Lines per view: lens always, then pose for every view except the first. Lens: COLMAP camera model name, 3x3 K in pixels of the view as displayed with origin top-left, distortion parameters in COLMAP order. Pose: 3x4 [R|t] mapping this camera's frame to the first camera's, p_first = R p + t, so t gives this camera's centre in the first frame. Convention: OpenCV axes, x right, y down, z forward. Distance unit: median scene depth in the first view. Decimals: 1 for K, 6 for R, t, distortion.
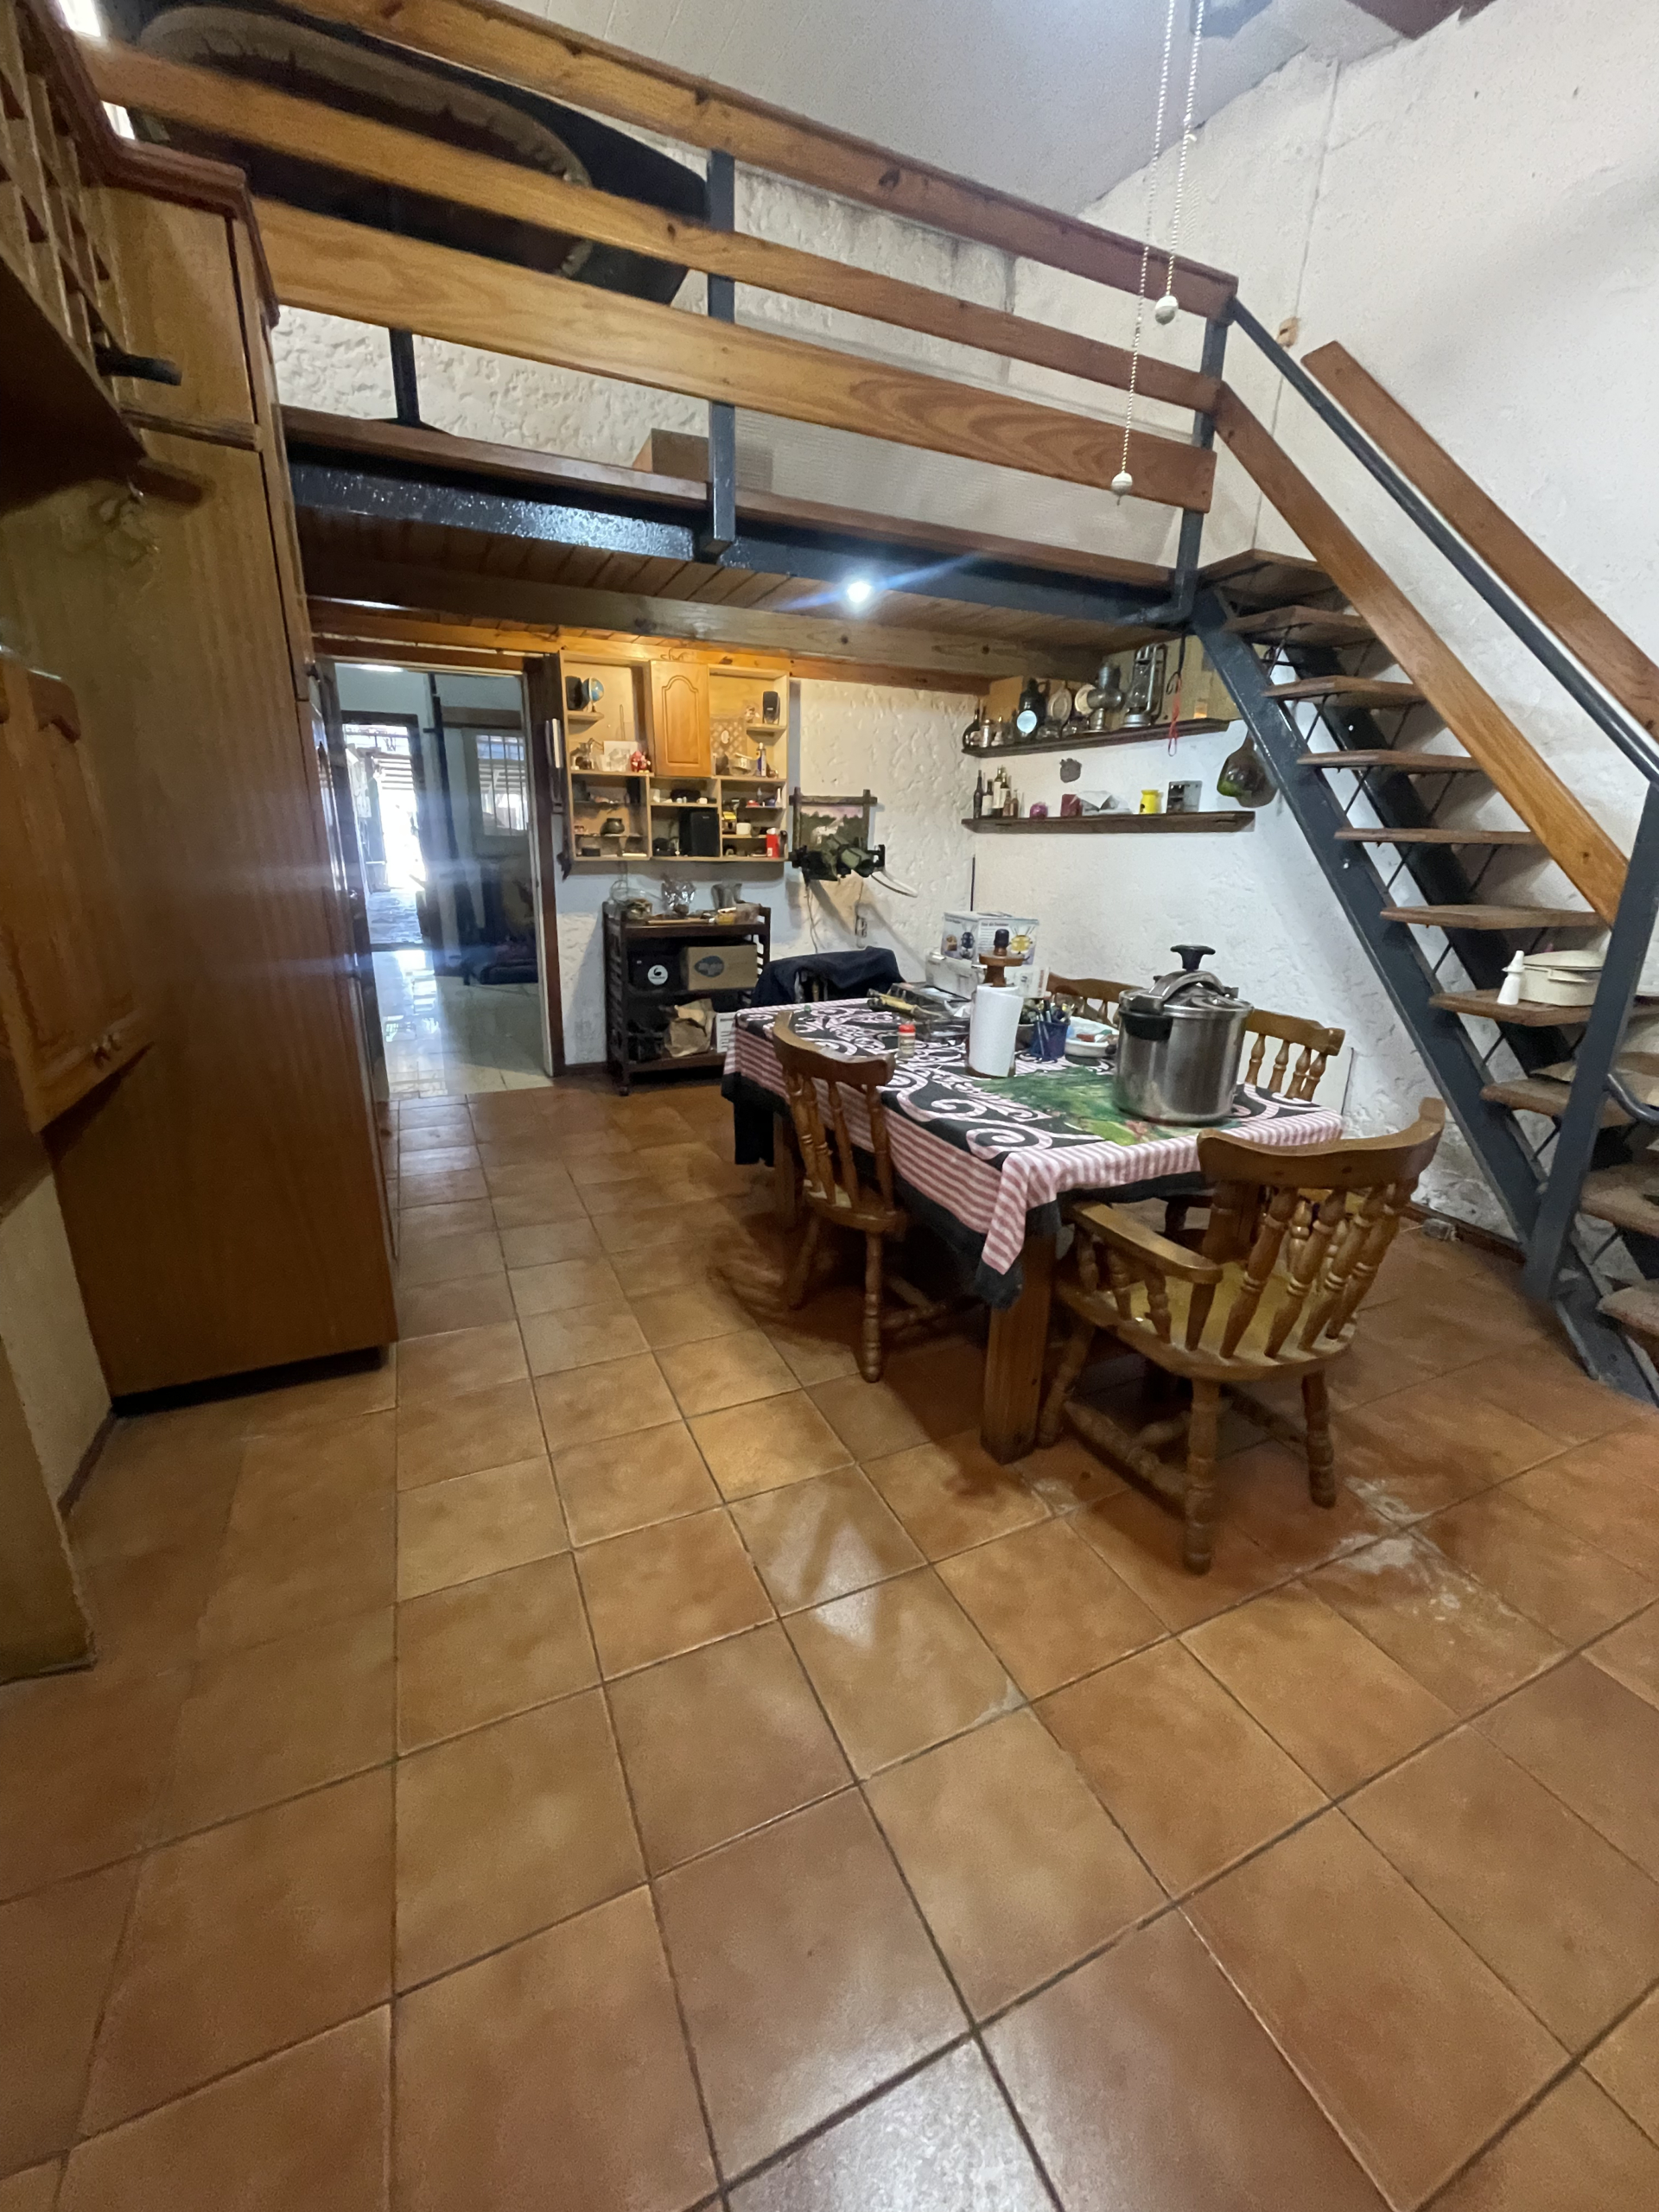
lens RADIAL K [[892.3, 0, 826.4], [0, 892.3, 1113.6], [0, 0, 1]] dist [-0.003134, -0.000160]
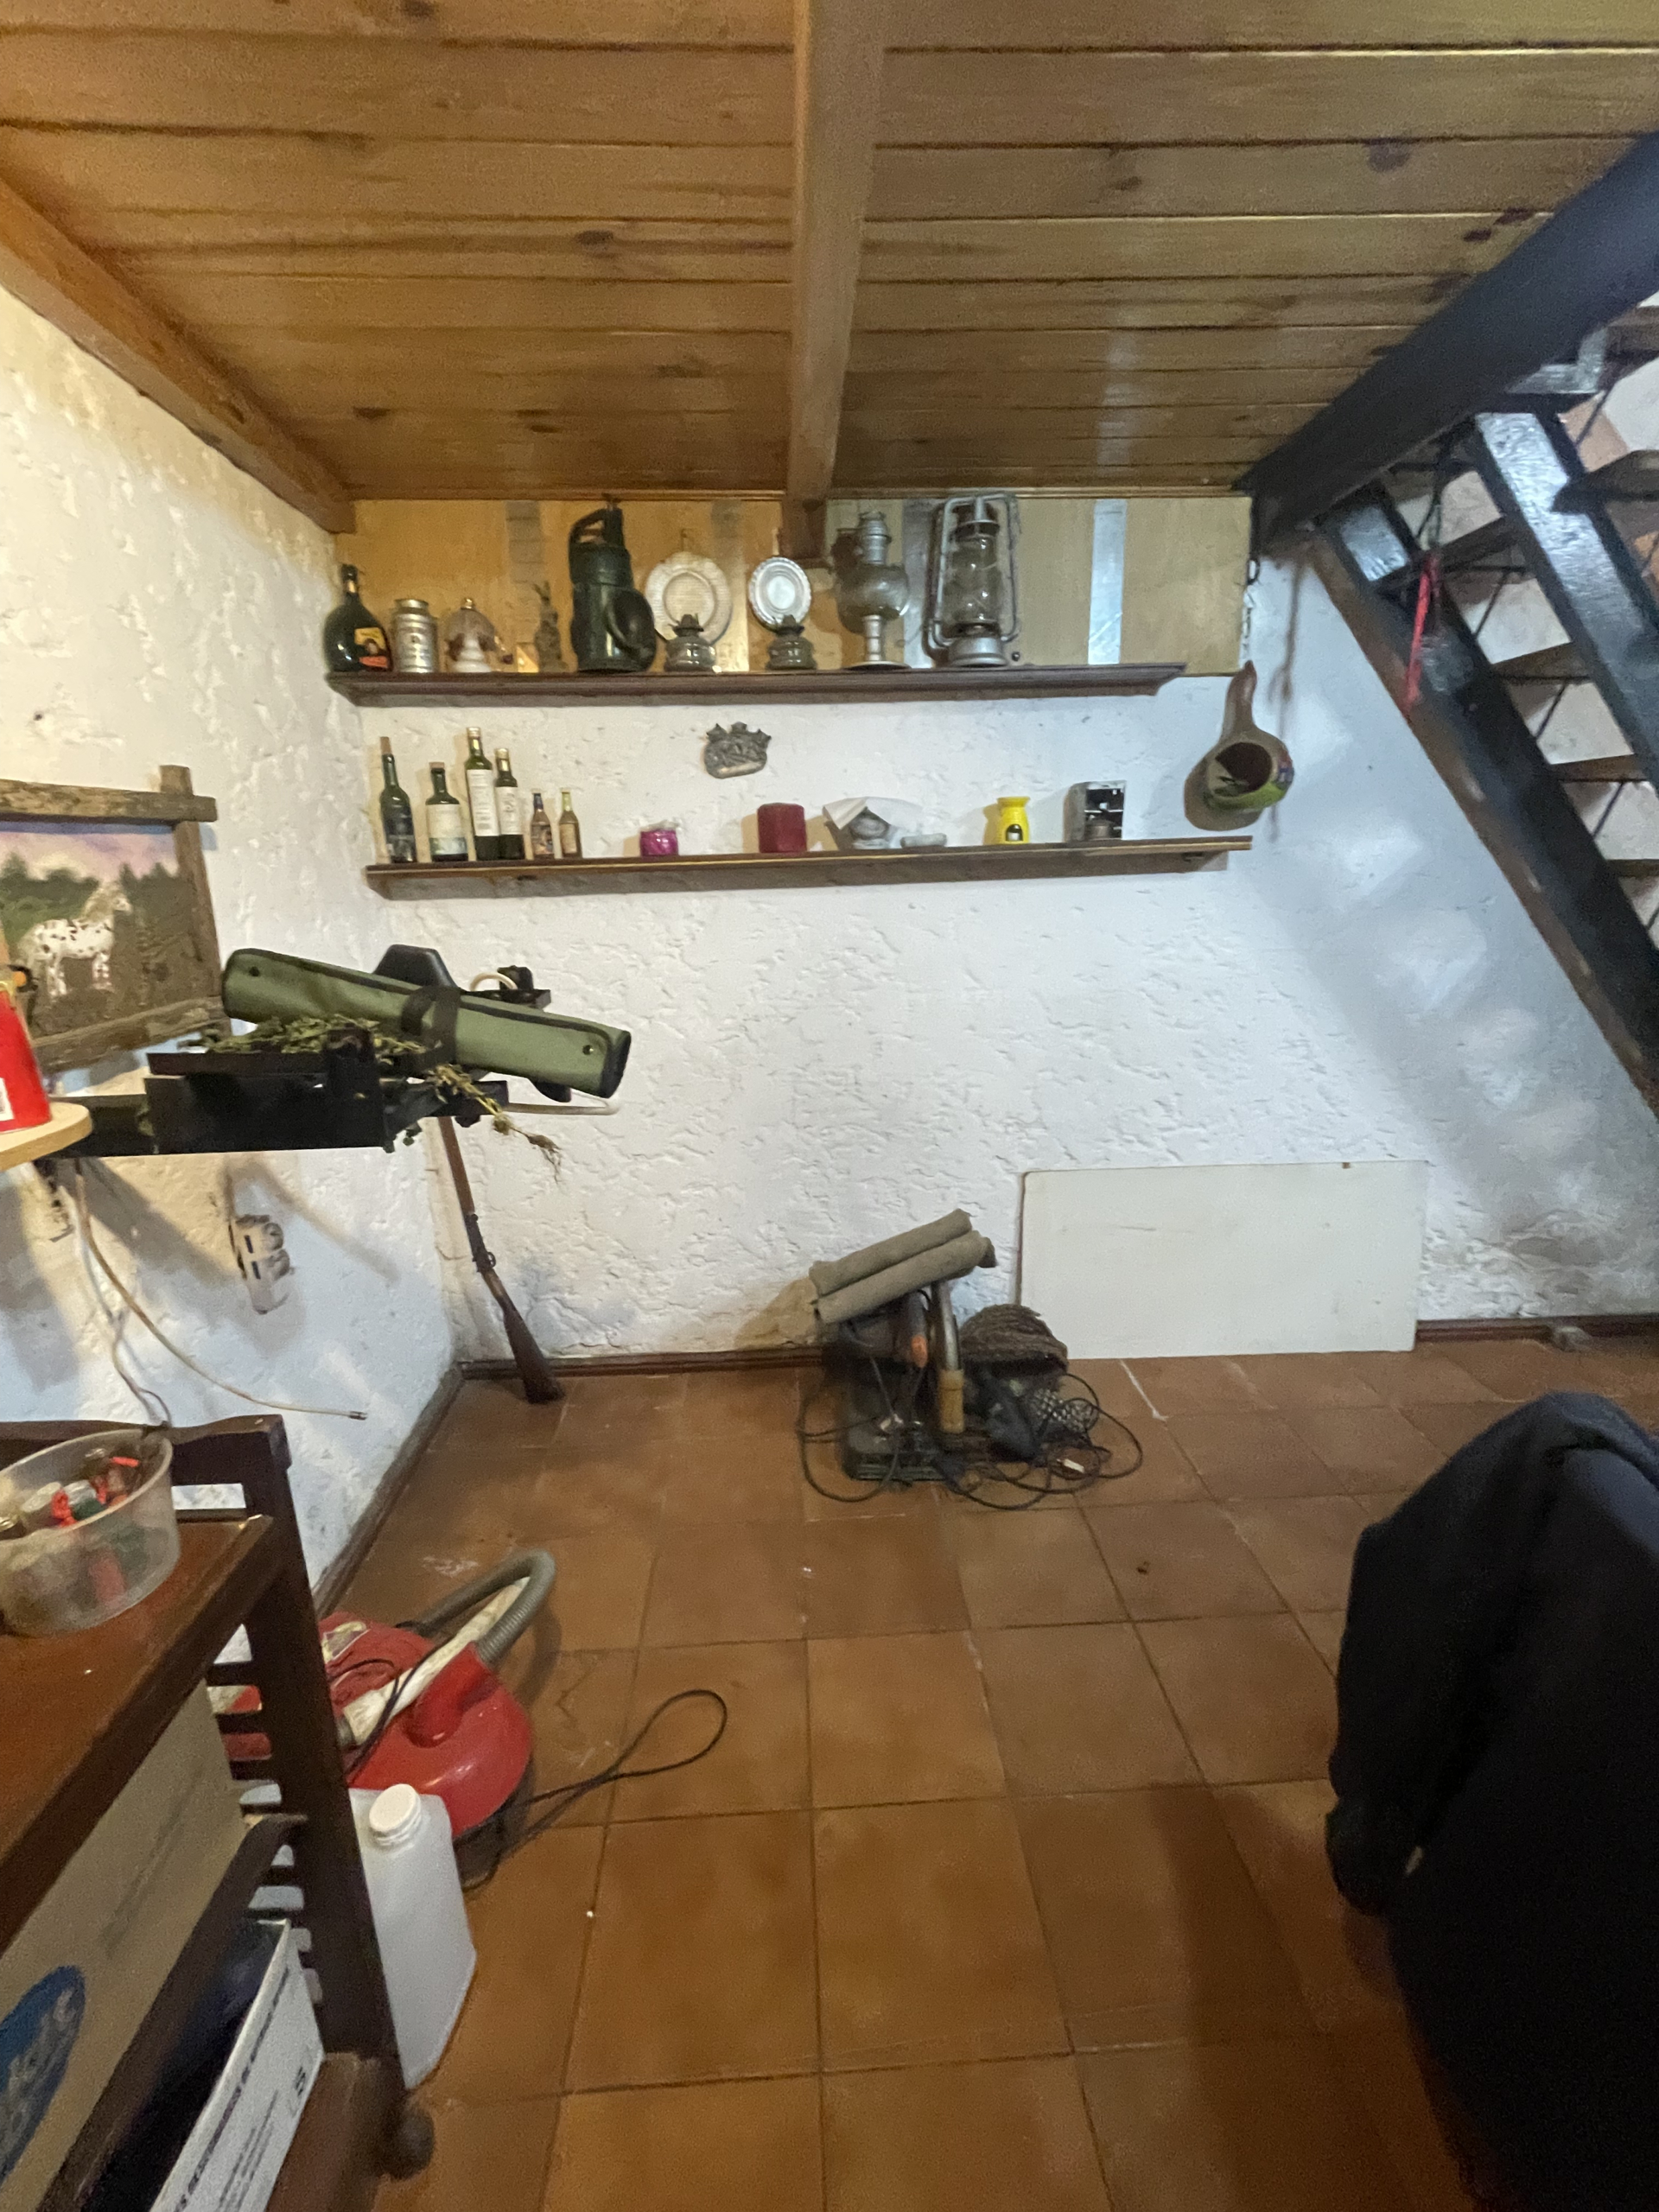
lens RADIAL K [[892.3, 0, 825.9], [0, 892.3, 1106.8], [0, 0, 1]] dist [-0.003134, -0.000160]
pose [[0.369003, -0.273479, 0.888283, -0.204940], [0.306745, 0.938013, 0.161364, -0.360623], [-0.877351, 0.212933, 0.430018, 1.053561]]
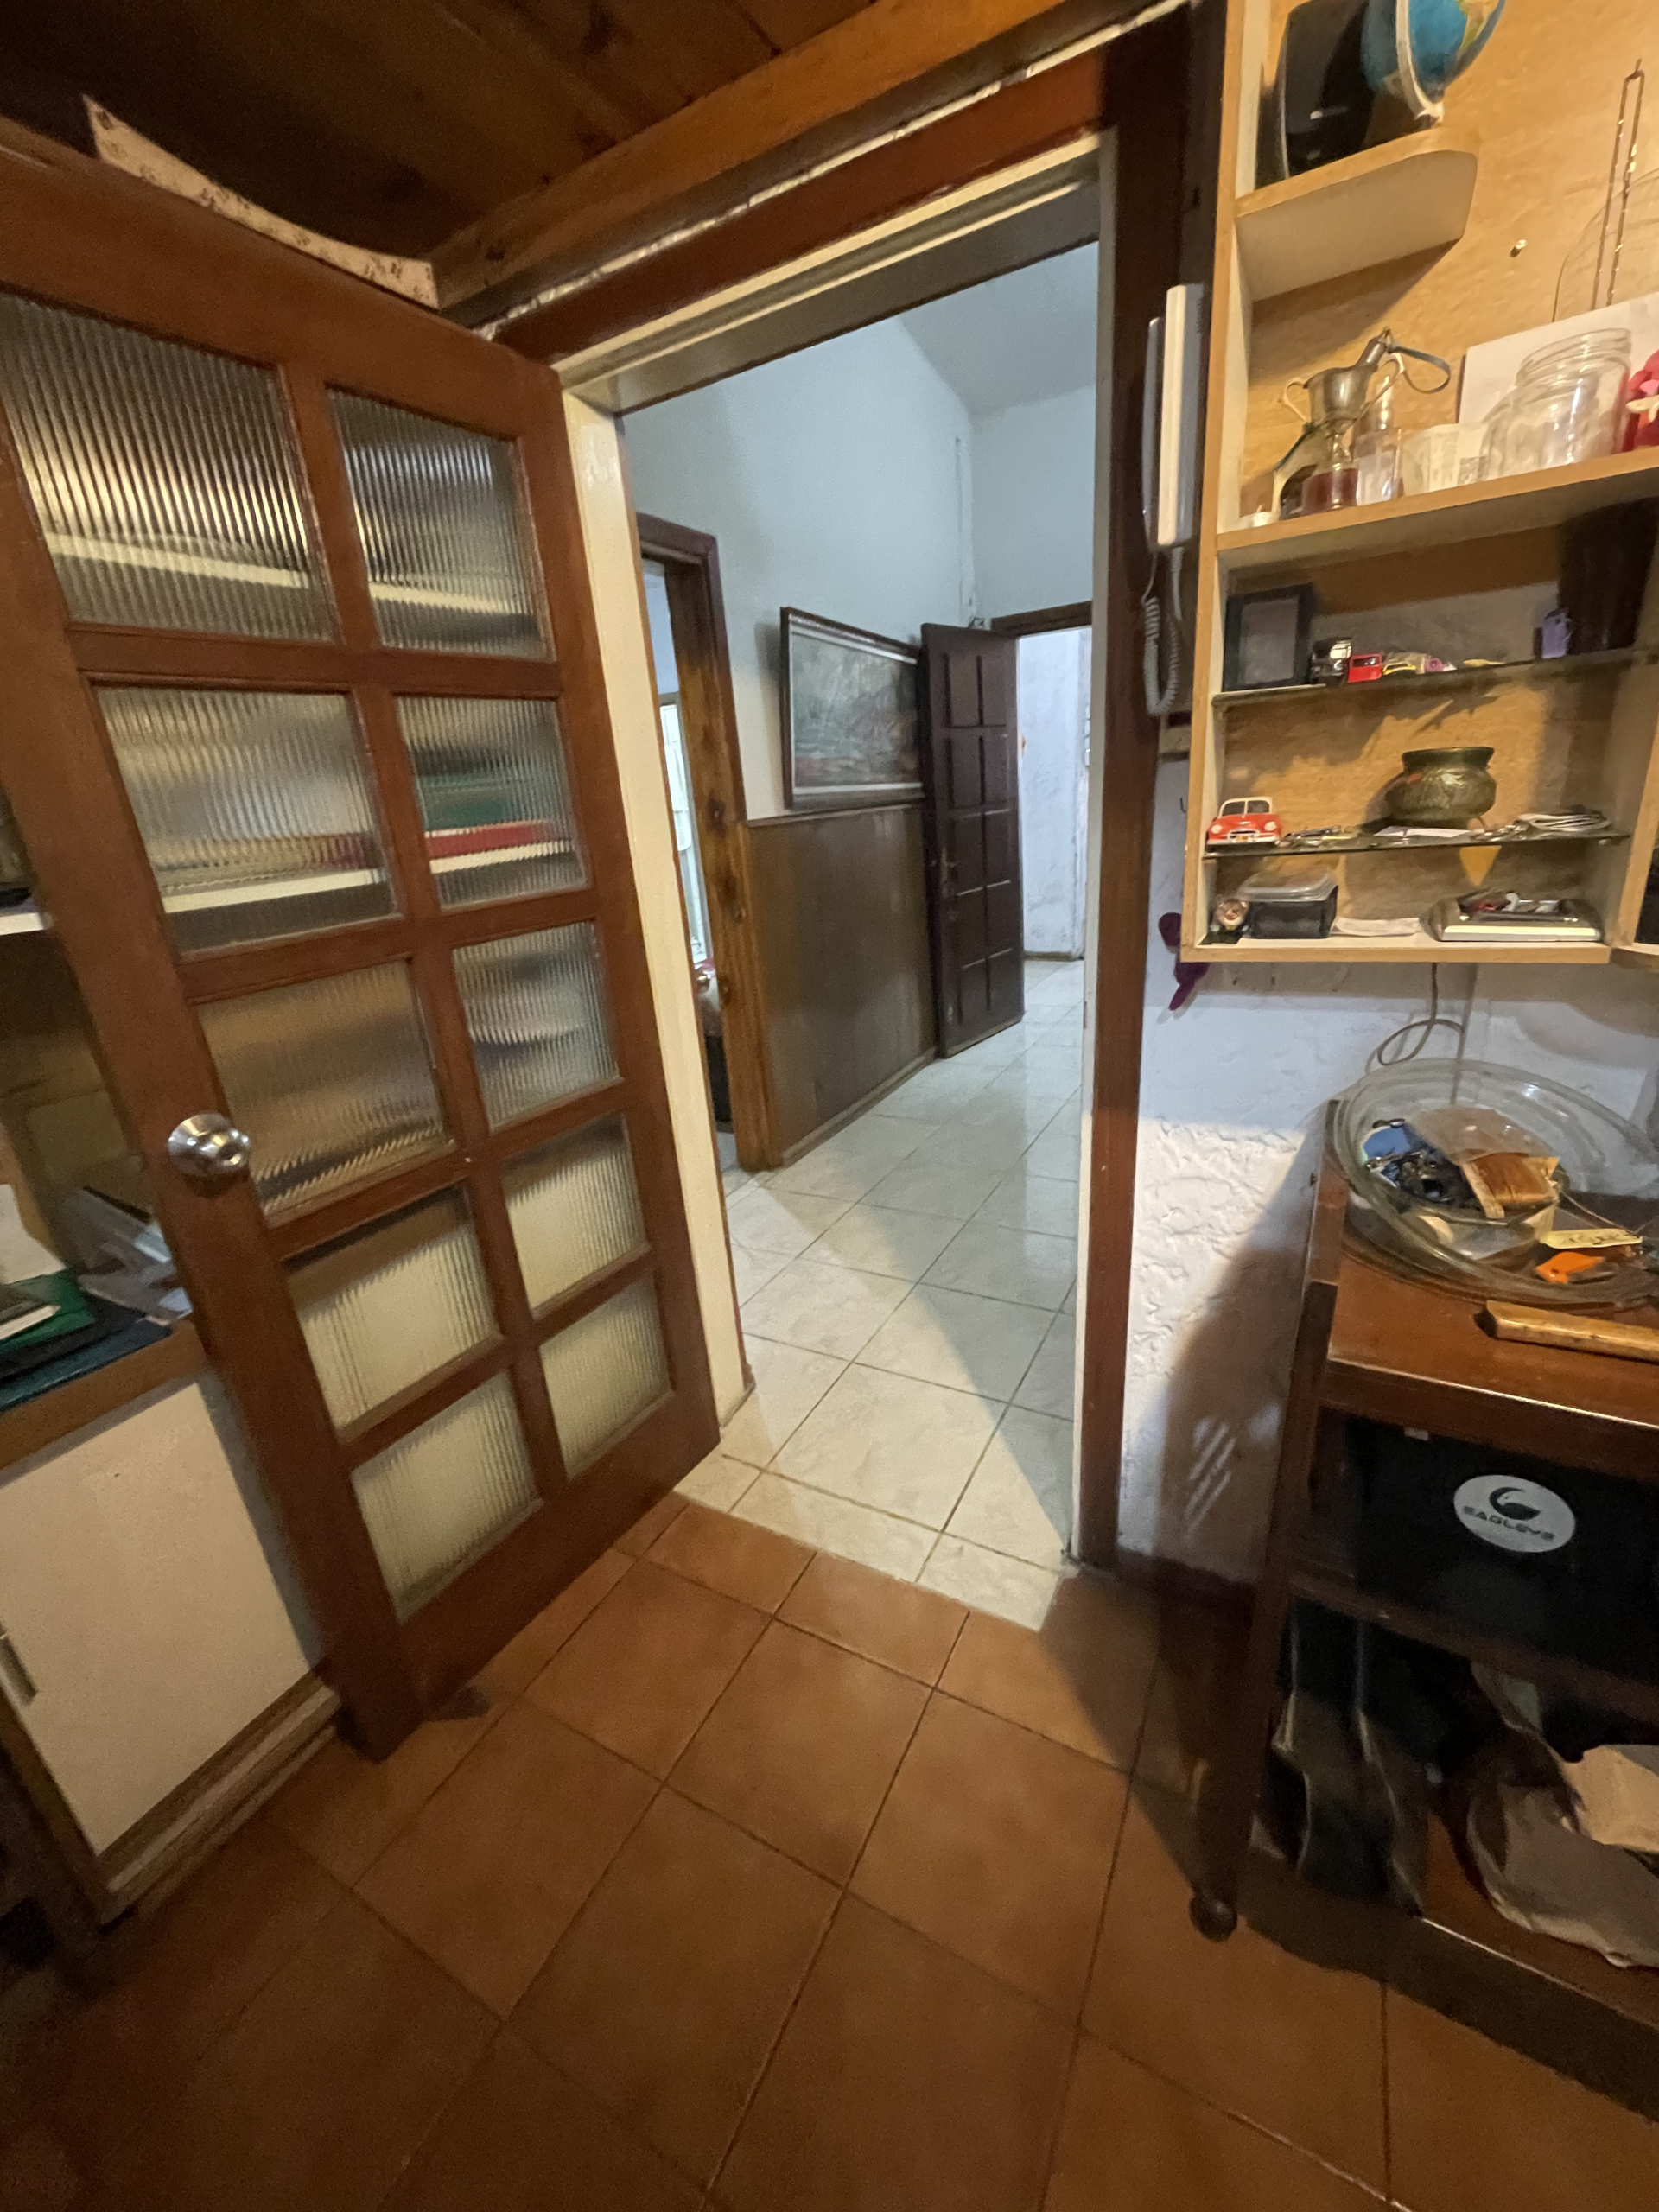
lens RADIAL K [[892.3, 0, 836.4], [0, 892.3, 1110.1], [0, 0, 1]] dist [-0.003134, -0.000160]
pose [[0.599463, 0.204079, -0.773948, -0.186055], [-0.156086, 0.978191, 0.137037, -0.325495], [0.785036, 0.038654, 0.618243, 0.973600]]
